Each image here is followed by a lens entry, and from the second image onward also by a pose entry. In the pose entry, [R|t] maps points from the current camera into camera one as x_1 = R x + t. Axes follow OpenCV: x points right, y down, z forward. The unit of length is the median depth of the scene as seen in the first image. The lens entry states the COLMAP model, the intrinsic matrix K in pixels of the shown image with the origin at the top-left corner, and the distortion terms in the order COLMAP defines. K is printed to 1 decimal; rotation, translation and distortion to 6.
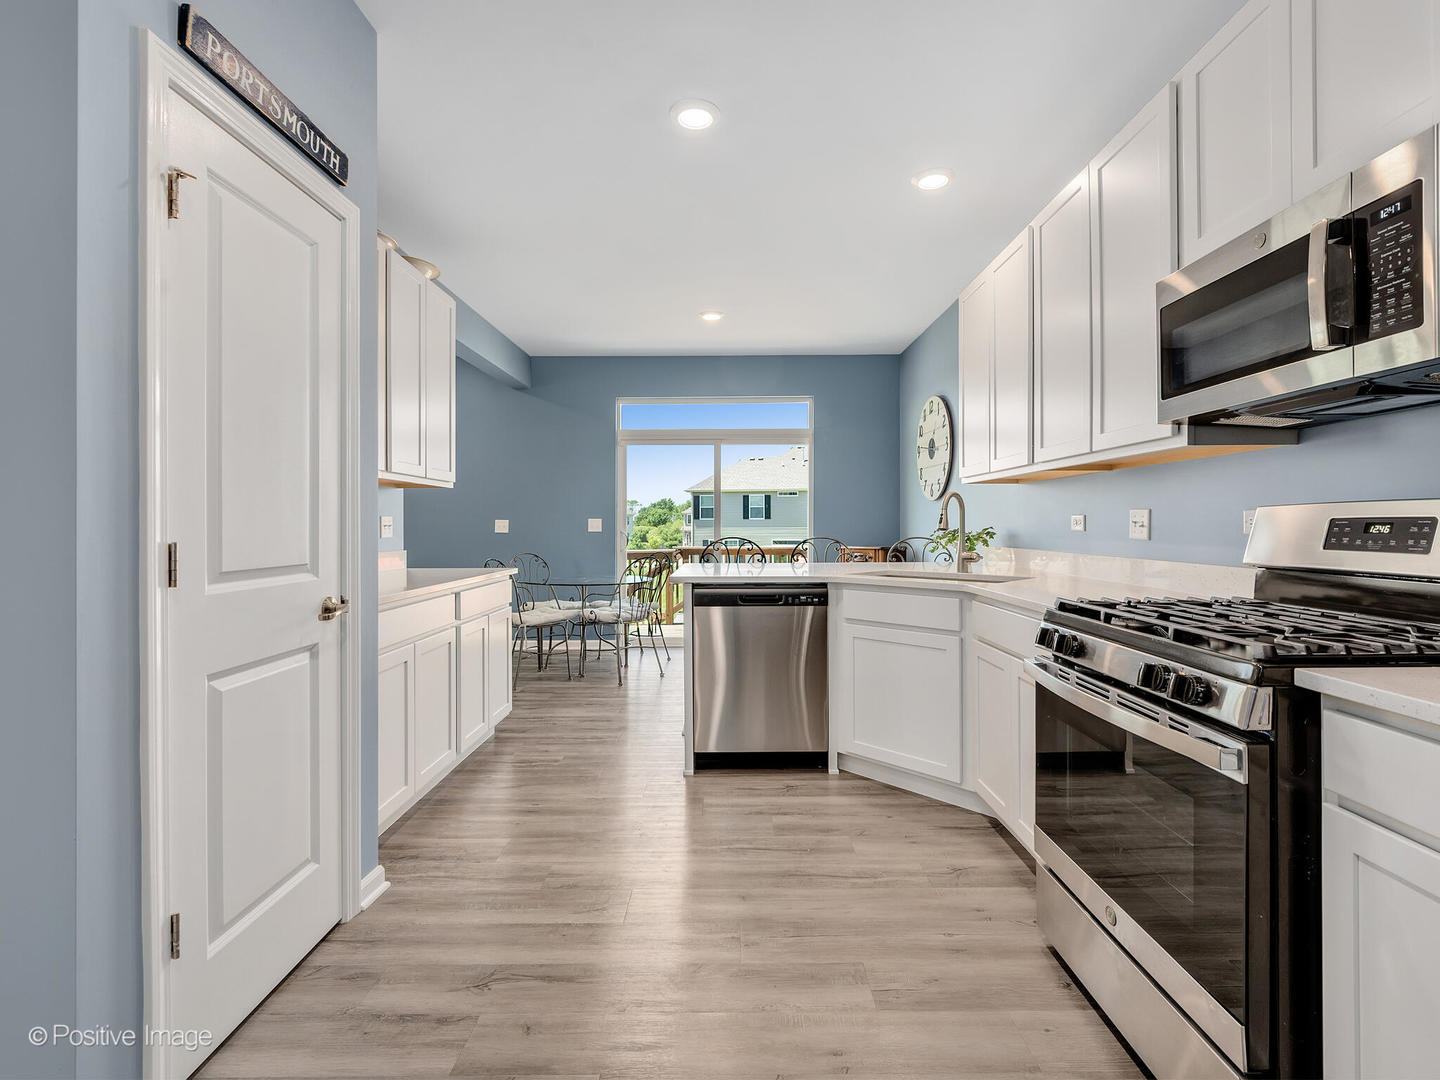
lens RADIAL K [[658.7, 0, 715.0], [0, 658.7, 541.5], [0, 0, 1]] dist [0.001504, -0.000500]
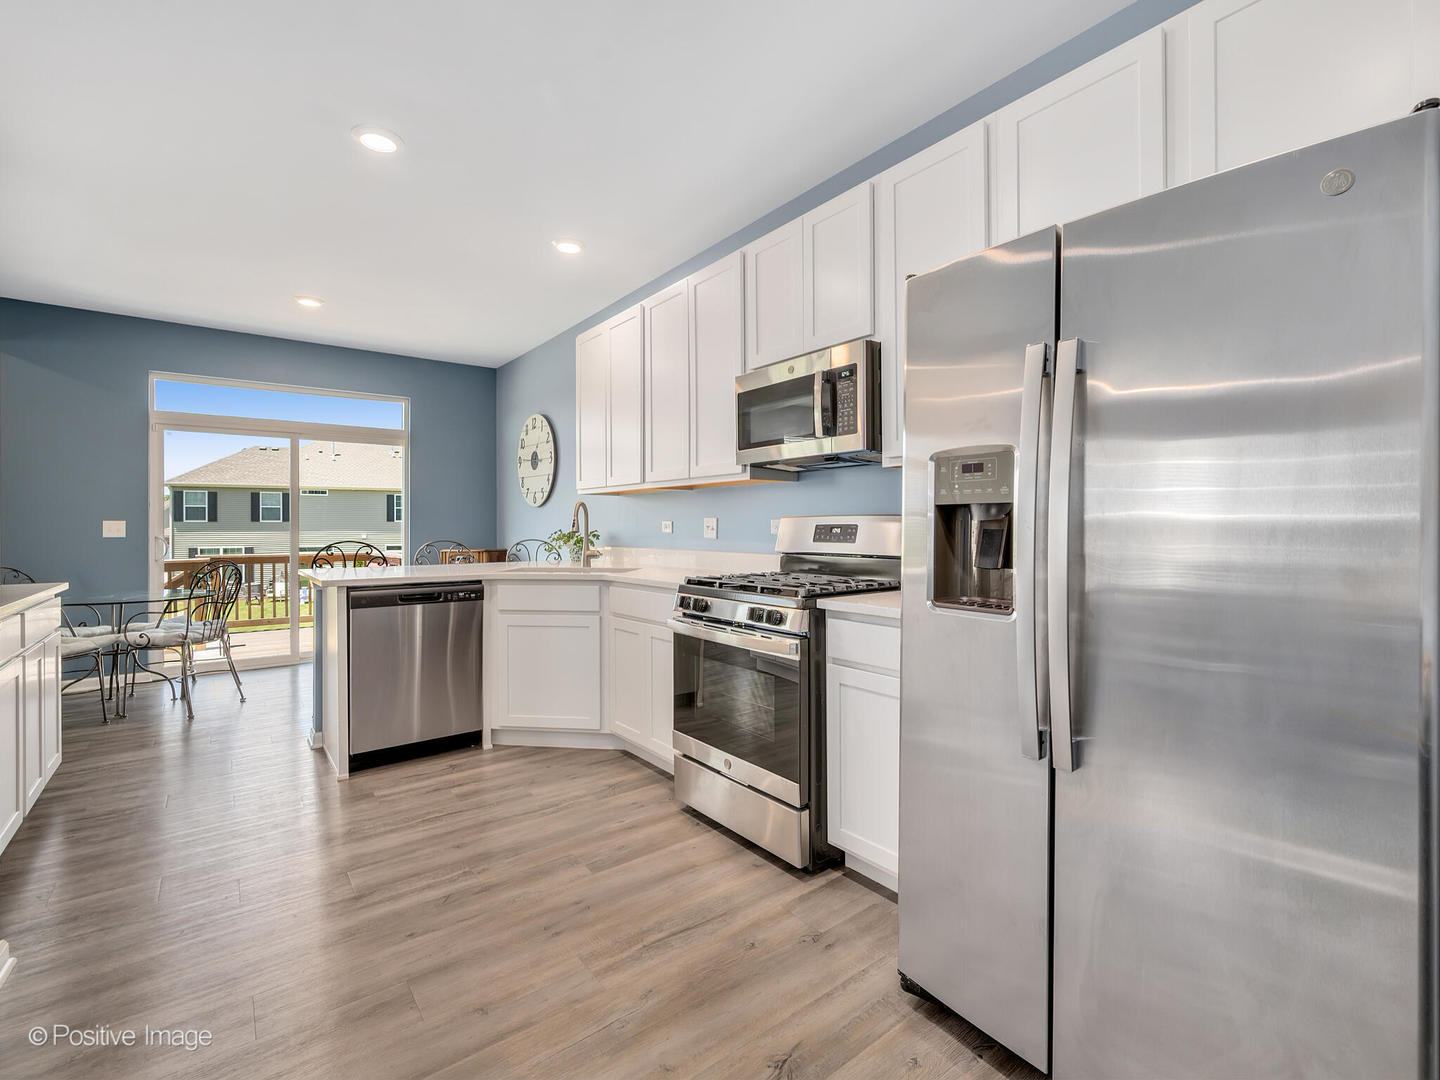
lens RADIAL K [[651.1, 0, 725.1], [0, 651.1, 568.4], [0, 0, 1]] dist [0.000896, -0.000049]
pose [[0.782688, -0.037543, 0.621281, -0.219261], [0.015338, 0.999039, 0.041048, 0.004573], [-0.622226, -0.022599, 0.782512, -0.145497]]
